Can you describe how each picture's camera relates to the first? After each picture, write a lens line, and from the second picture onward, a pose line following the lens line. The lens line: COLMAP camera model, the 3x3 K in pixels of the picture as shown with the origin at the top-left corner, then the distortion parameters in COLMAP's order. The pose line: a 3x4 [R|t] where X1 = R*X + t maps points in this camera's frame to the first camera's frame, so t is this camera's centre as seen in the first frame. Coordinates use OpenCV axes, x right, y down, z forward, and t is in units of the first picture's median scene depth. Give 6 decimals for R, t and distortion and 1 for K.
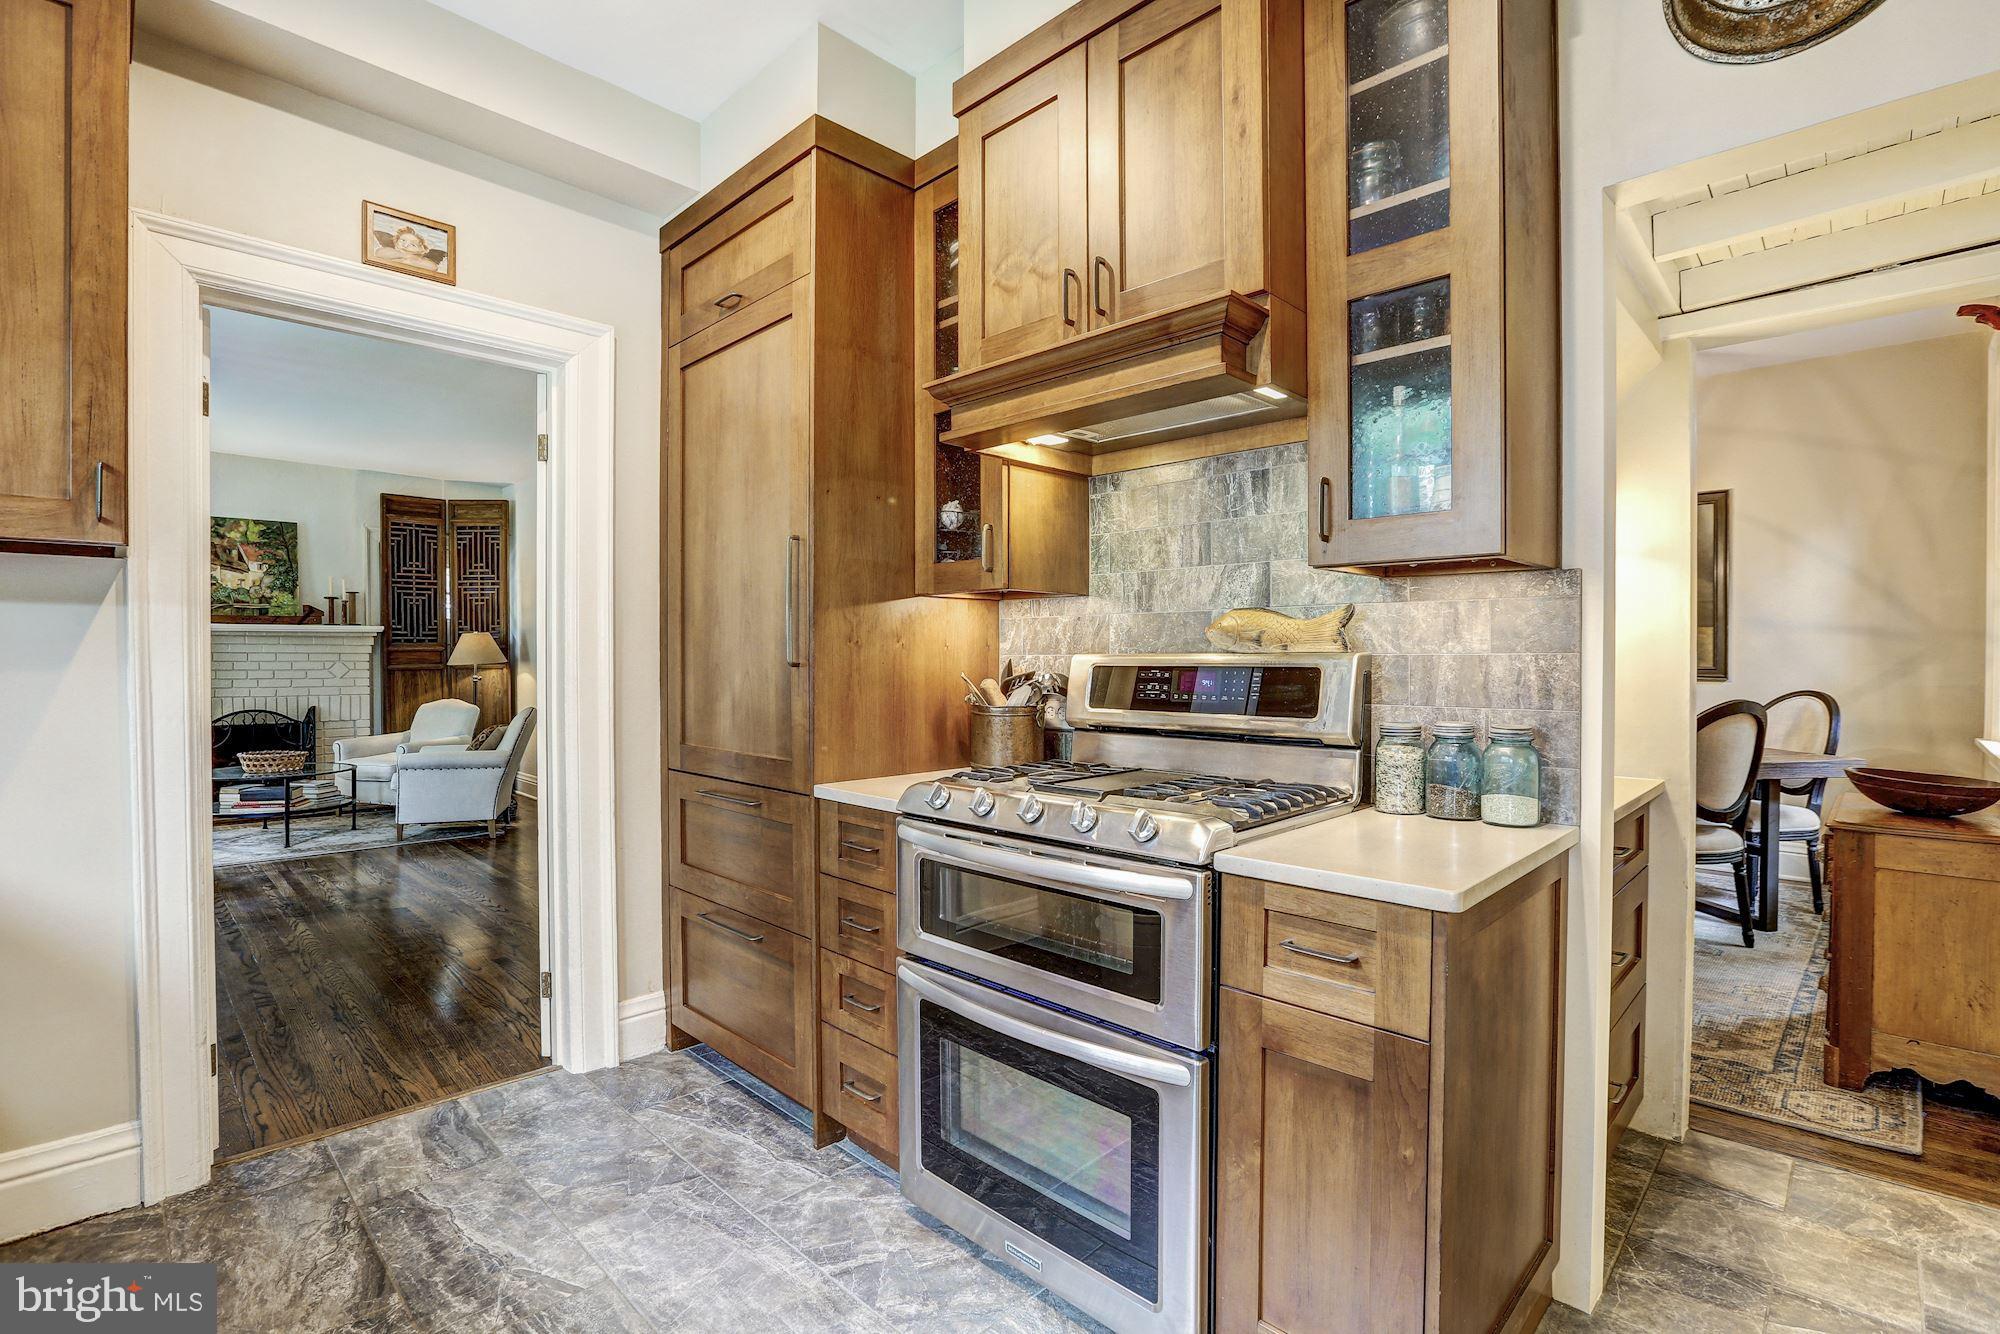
lens RADIAL K [[936.6, 0, 965.0], [0, 936.6, 667.5], [0, 0, 1]] dist [-0.010879, 0.000782]
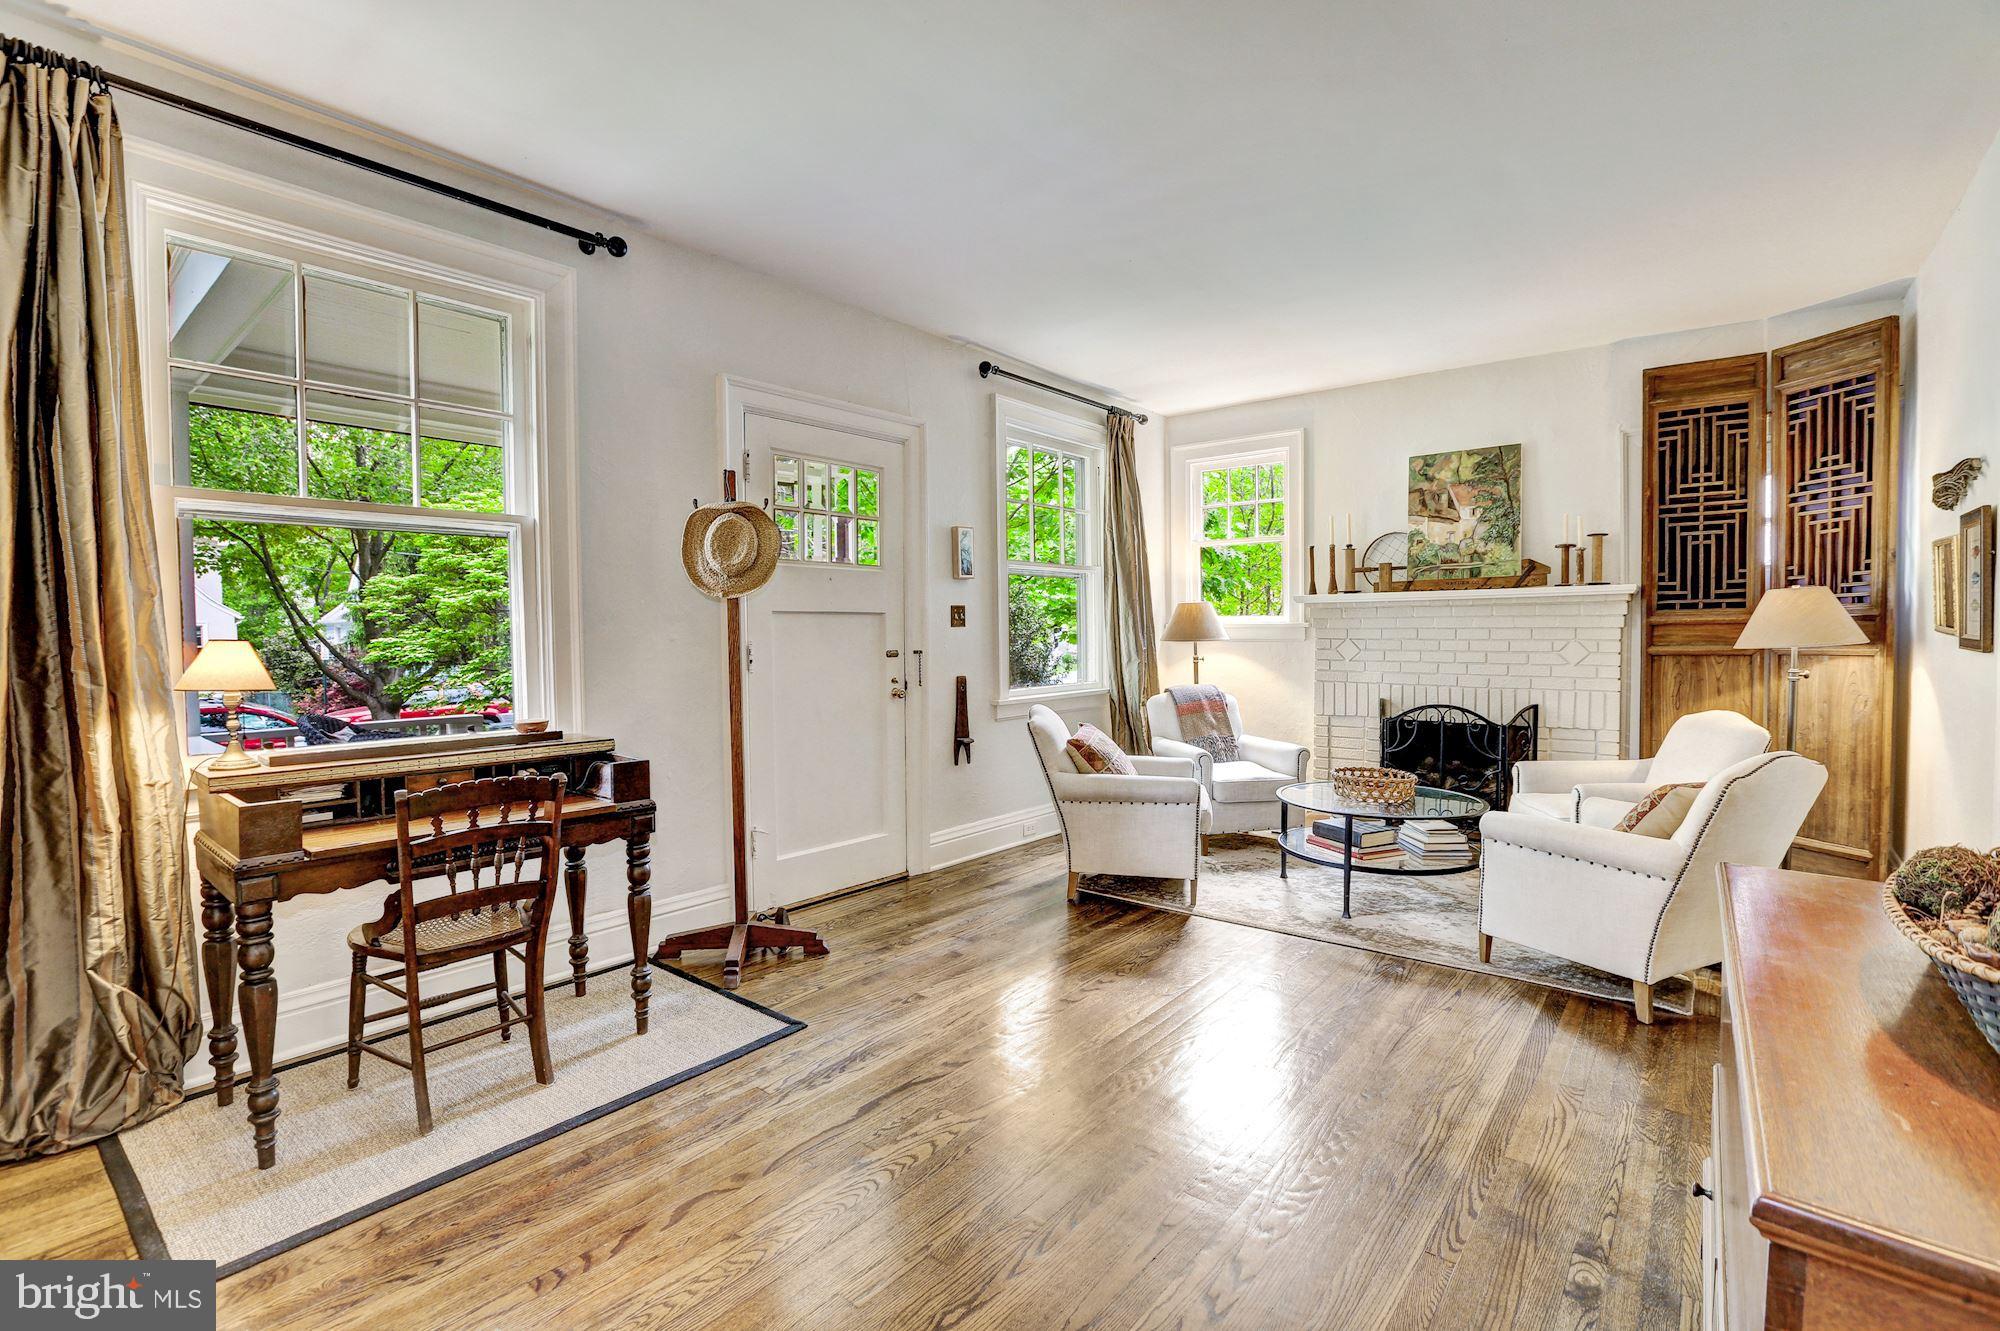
lens RADIAL K [[906.0, 0, 1000.0], [0, 906.0, 665.5], [0, 0, 1]] dist [-0.021439, 0.001372]
pose [[0.115499, 0.040513, -0.992481, -0.267825], [-0.002388, 0.999176, 0.040509, -0.045861], [0.993305, -0.002309, 0.115500, 1.751325]]
